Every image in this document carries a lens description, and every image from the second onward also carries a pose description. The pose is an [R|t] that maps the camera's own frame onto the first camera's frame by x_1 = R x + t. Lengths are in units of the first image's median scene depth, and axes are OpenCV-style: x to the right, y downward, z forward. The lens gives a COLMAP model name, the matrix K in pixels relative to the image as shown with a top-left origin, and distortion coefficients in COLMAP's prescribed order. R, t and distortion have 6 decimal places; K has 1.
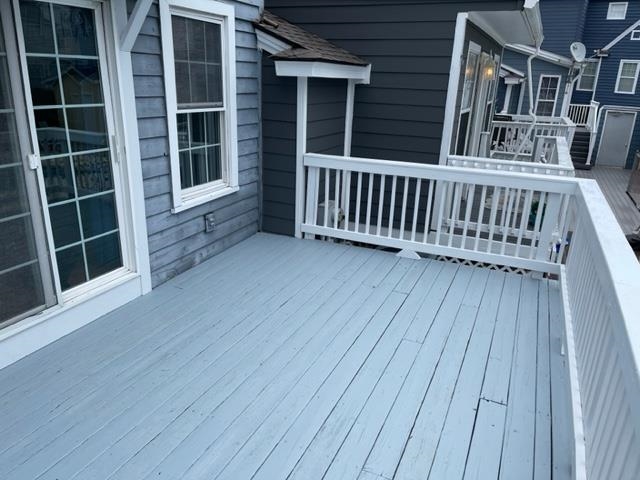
lens RADIAL K [[483.3, 0, 320.9], [0, 483.3, 242.1], [0, 0, 1]] dist [0.057014, -0.072074]
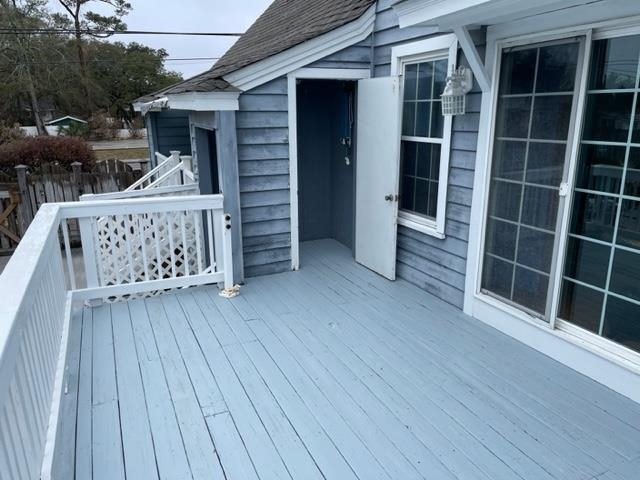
lens RADIAL K [[483.3, 0, 318.8], [0, 483.3, 240.8], [0, 0, 1]] dist [0.057014, -0.072074]
pose [[-0.665031, 0.168927, -0.727460, 0.406826], [-0.249485, 0.867868, 0.429607, -0.272484], [0.703911, 0.467192, -0.535014, 0.858150]]
